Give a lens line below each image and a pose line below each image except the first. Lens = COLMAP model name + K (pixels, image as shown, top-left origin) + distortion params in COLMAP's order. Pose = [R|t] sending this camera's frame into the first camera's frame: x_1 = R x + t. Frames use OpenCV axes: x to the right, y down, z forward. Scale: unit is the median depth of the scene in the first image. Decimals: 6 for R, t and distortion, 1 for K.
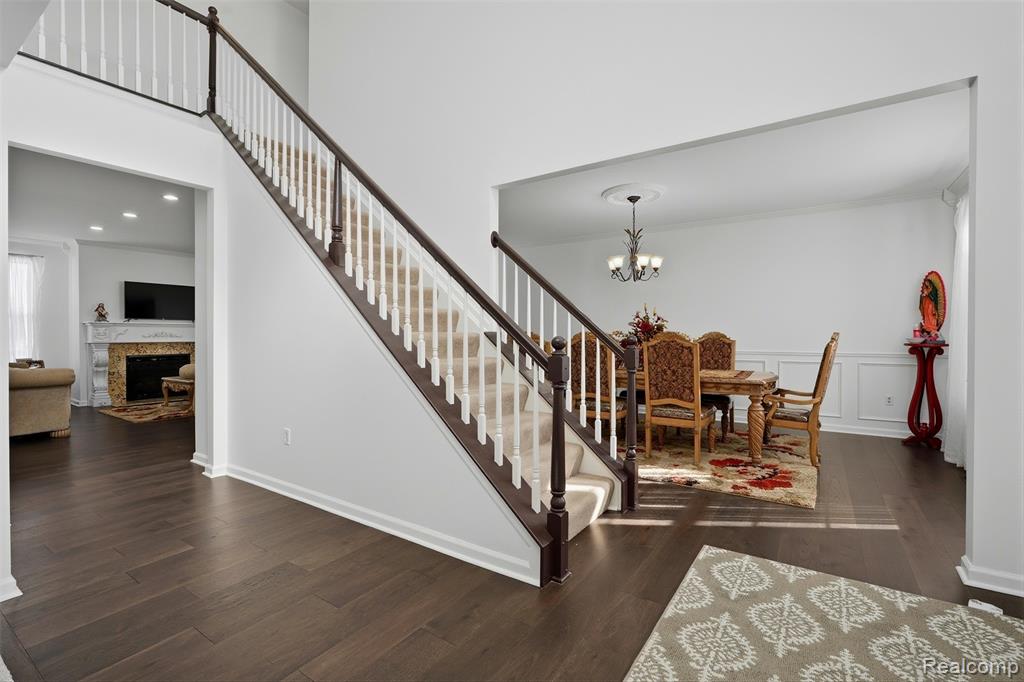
lens RADIAL K [[457.6, 0, 514.7], [0, 457.6, 336.5], [0, 0, 1]] dist [-0.006111, 0.001287]
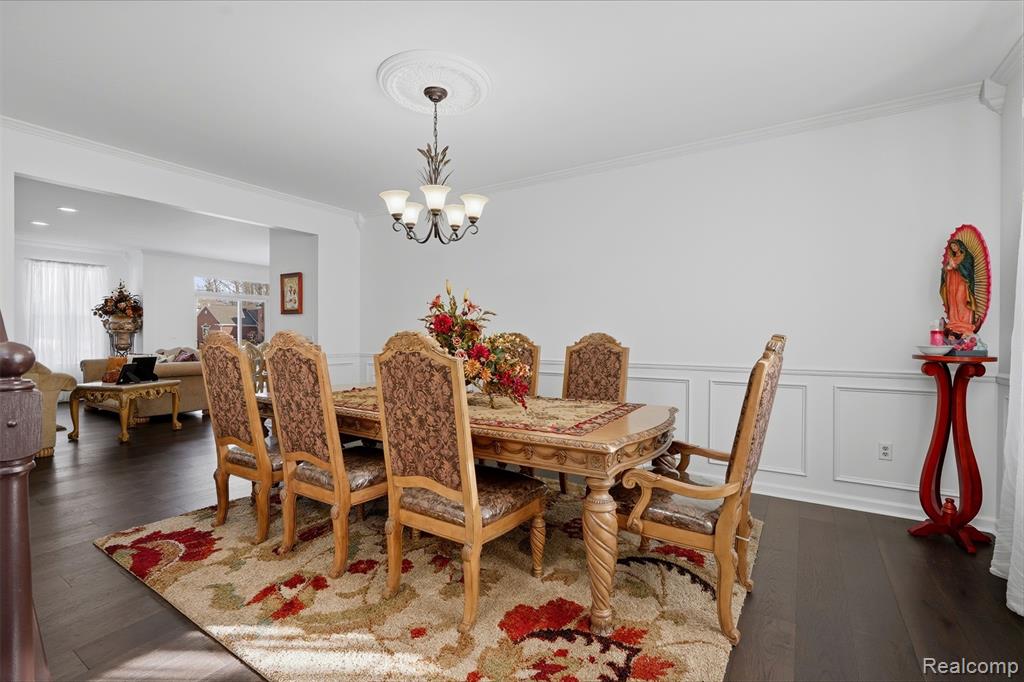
lens RADIAL K [[457.6, 0, 513.5], [0, 457.6, 335.1], [0, 0, 1]] dist [-0.006111, 0.001287]
pose [[0.999845, 0.004518, 0.017025, 0.360860], [-0.004454, 0.999983, -0.003796, -0.005067], [-0.017042, 0.003720, 0.999848, 0.457443]]
